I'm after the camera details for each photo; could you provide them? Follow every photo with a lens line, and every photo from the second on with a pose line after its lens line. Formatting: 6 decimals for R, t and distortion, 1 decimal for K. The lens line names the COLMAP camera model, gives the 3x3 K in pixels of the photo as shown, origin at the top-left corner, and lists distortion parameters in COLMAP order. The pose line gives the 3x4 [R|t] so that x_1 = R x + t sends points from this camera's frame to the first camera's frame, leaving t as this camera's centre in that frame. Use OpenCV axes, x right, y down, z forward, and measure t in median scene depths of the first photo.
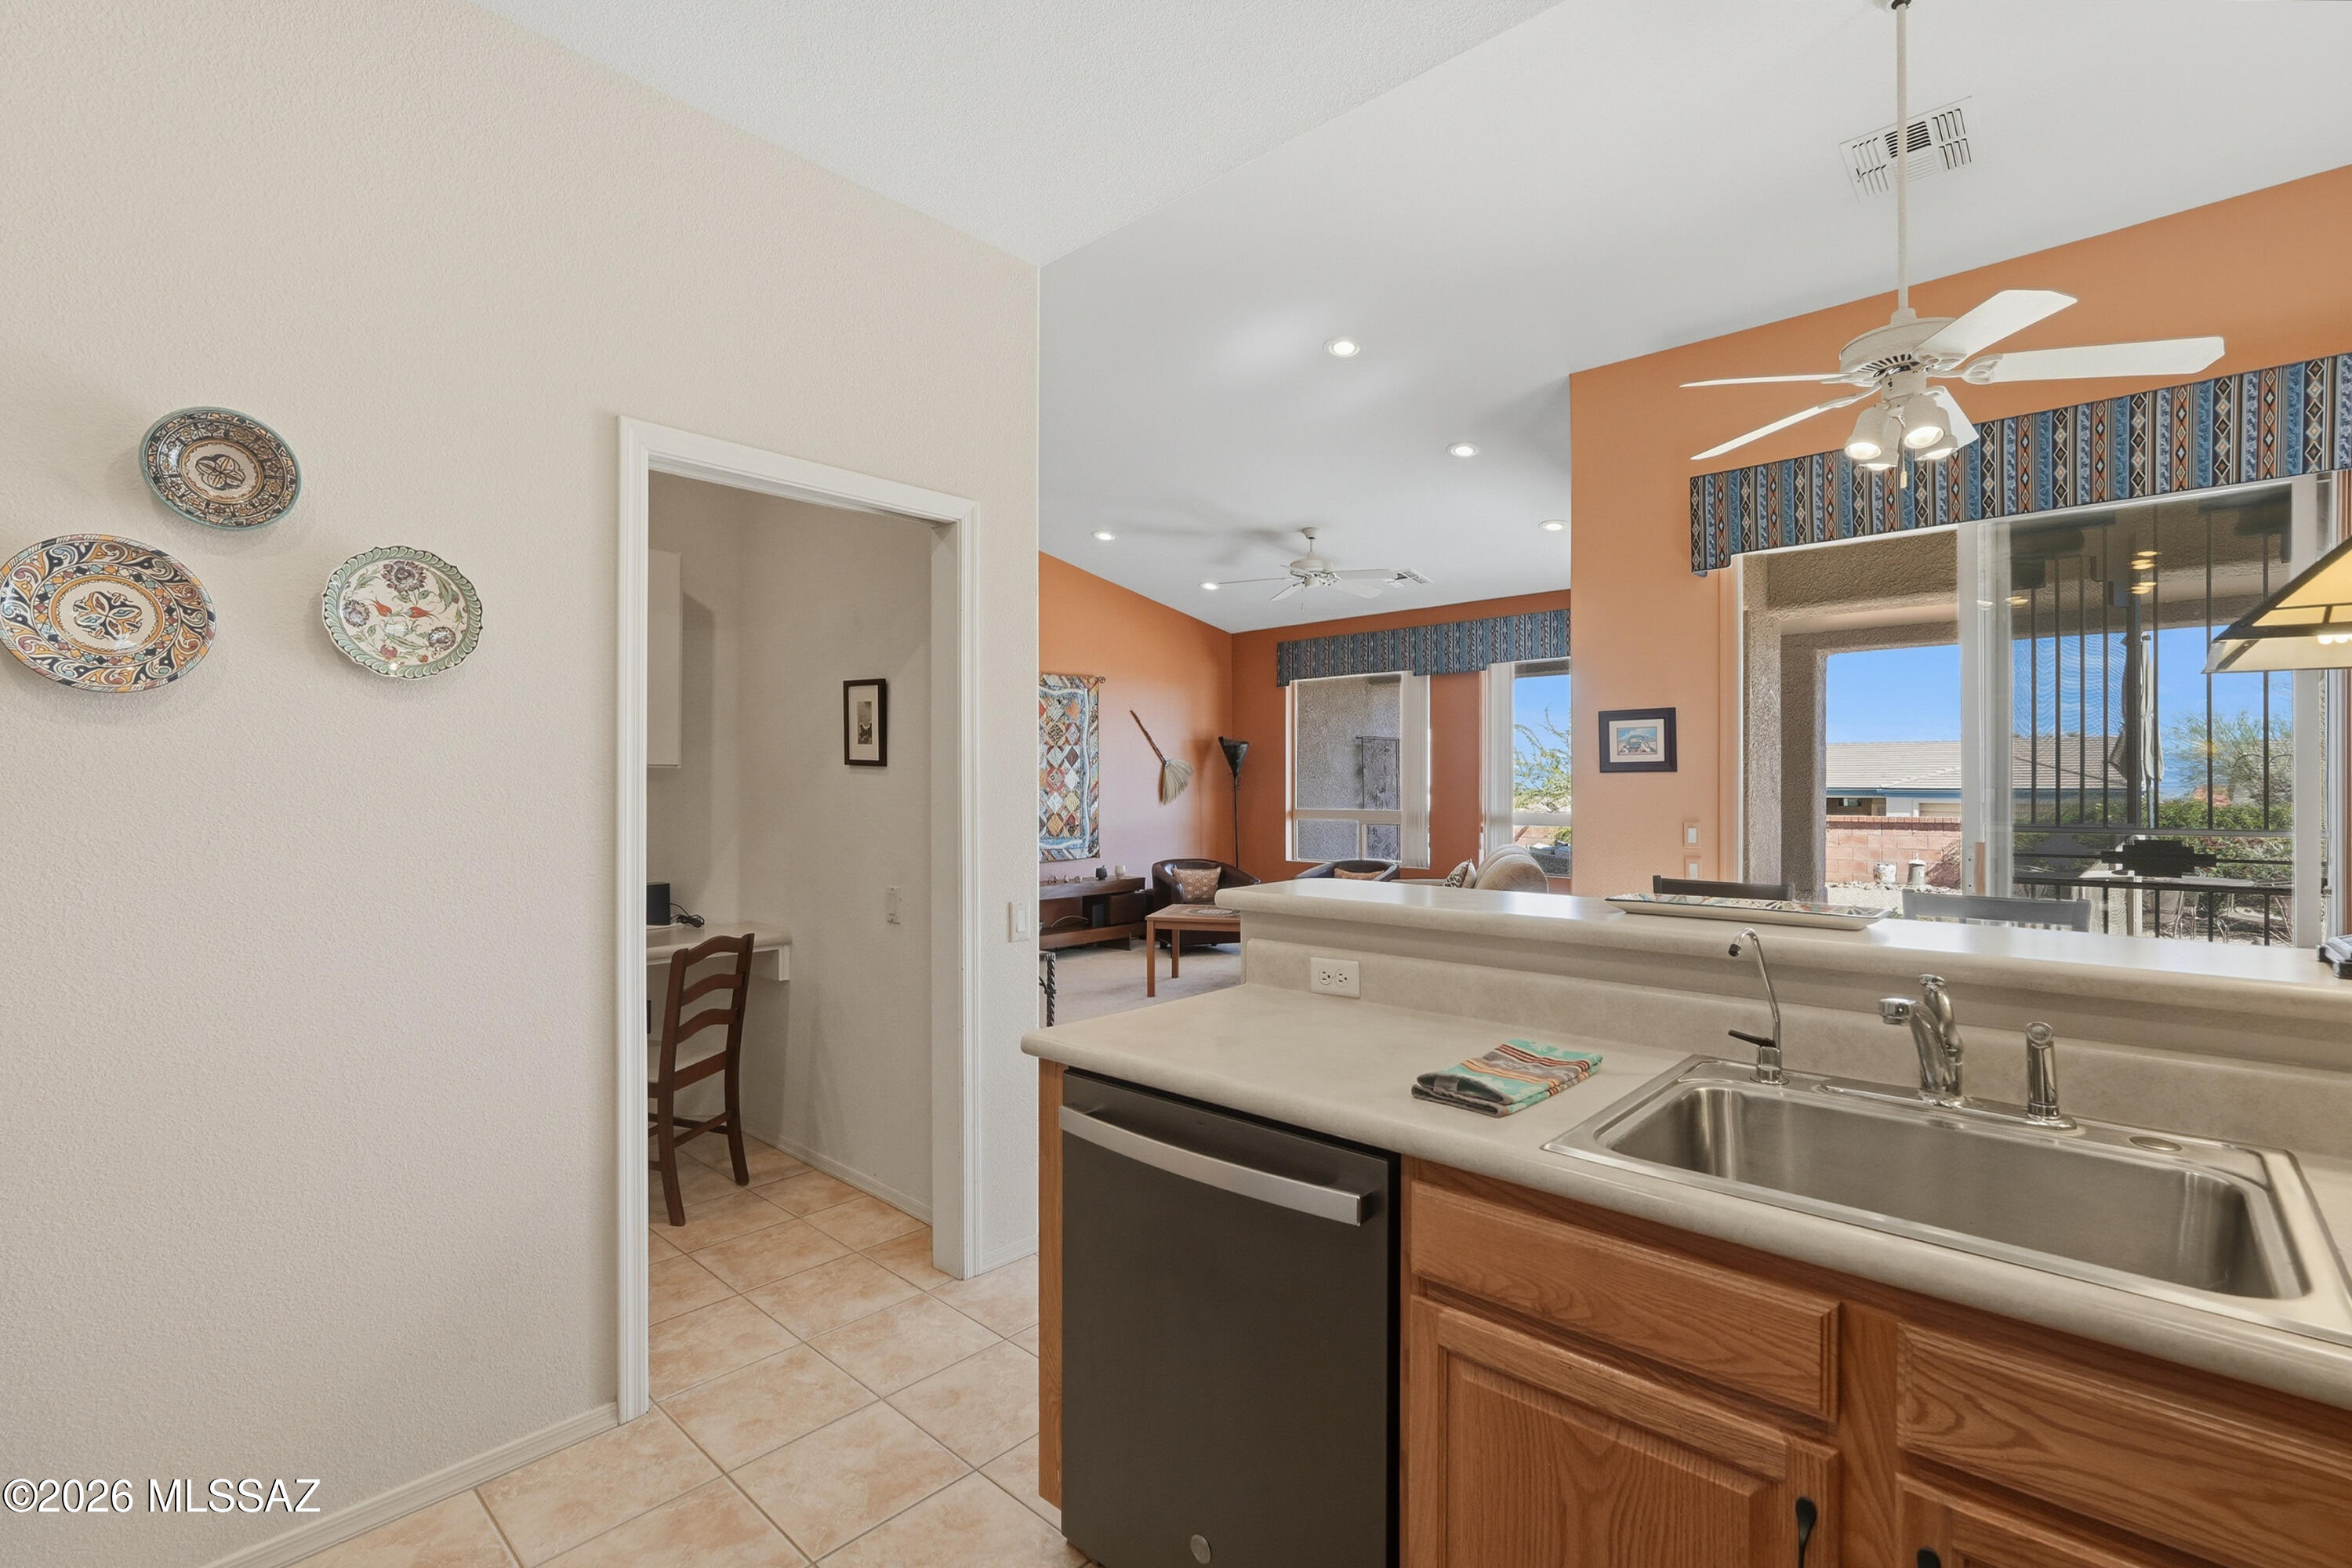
lens RADIAL K [[1051.9, 0, 1170.6], [0, 1051.9, 782.4], [0, 0, 1]] dist [-0.011902, 0.003390]
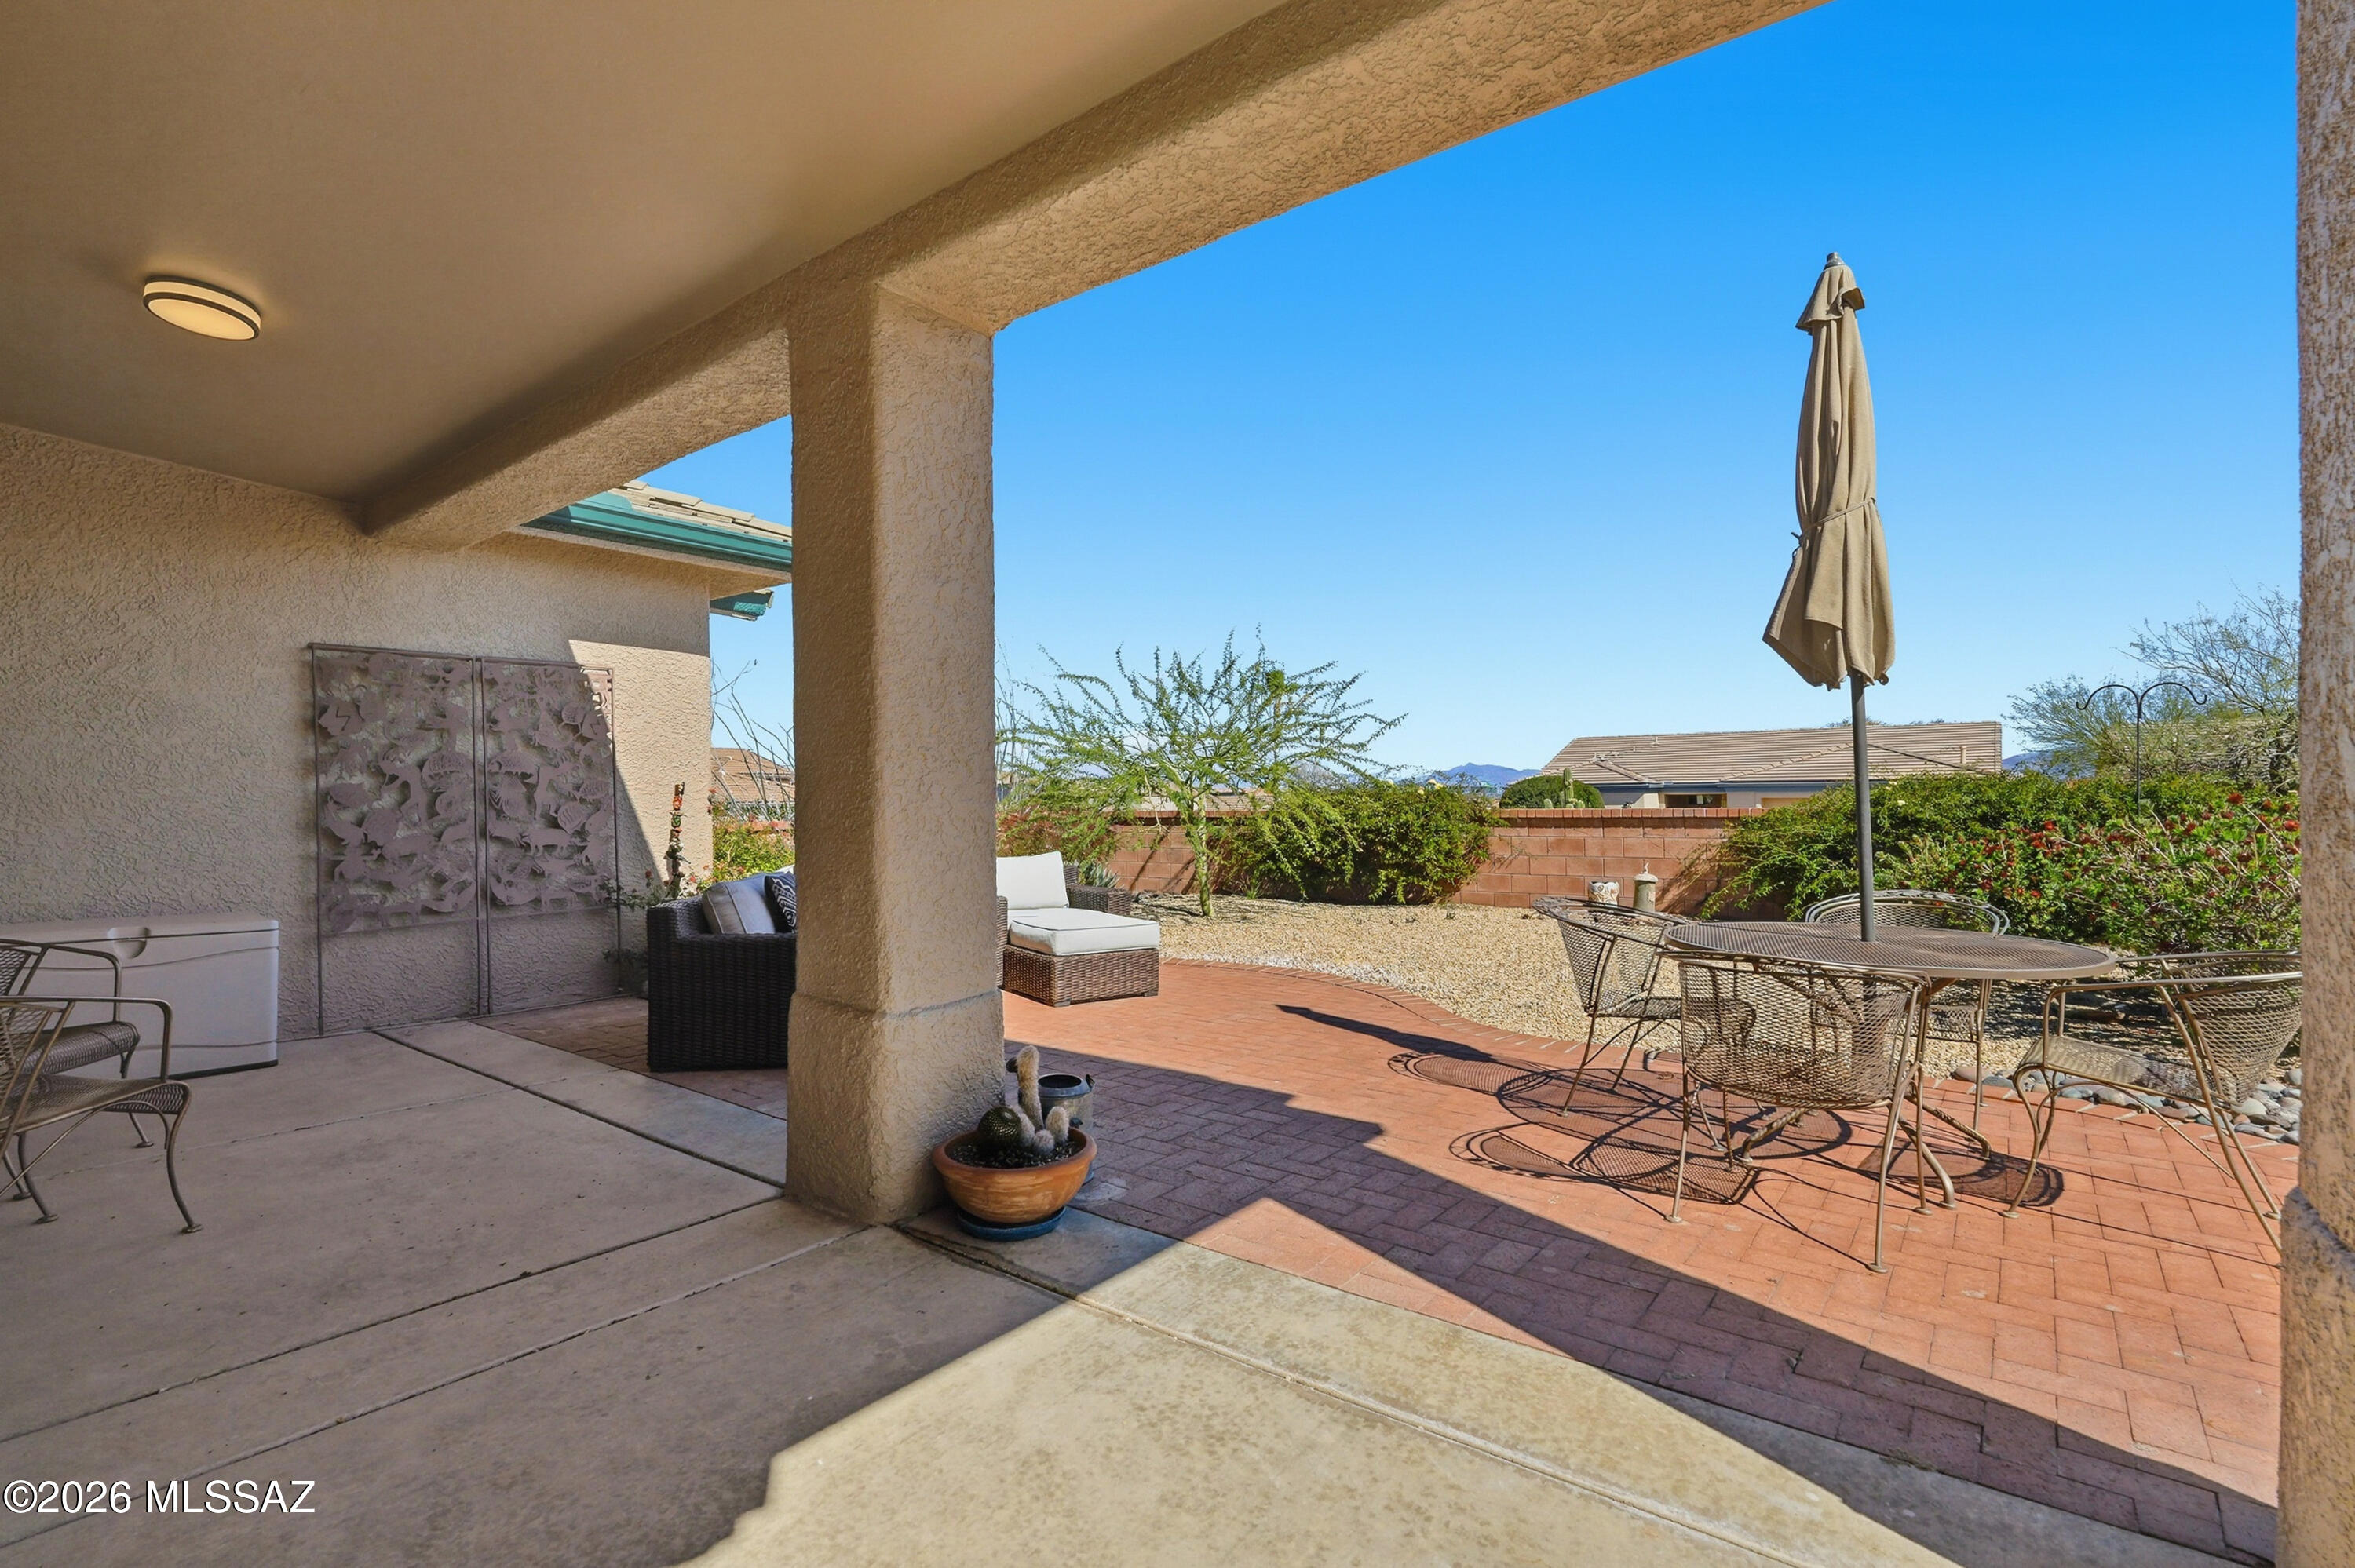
lens RADIAL K [[1053.1, 0, 1193.6], [0, 1053.1, 781.3], [0, 0, 1]] dist [-0.011902, 0.003390]
pose [[0.996098, -0.012022, 0.087430, 0.373081], [0.012829, 0.999880, -0.008677, 0.017901], [-0.087316, 0.009765, 0.996133, 0.365430]]
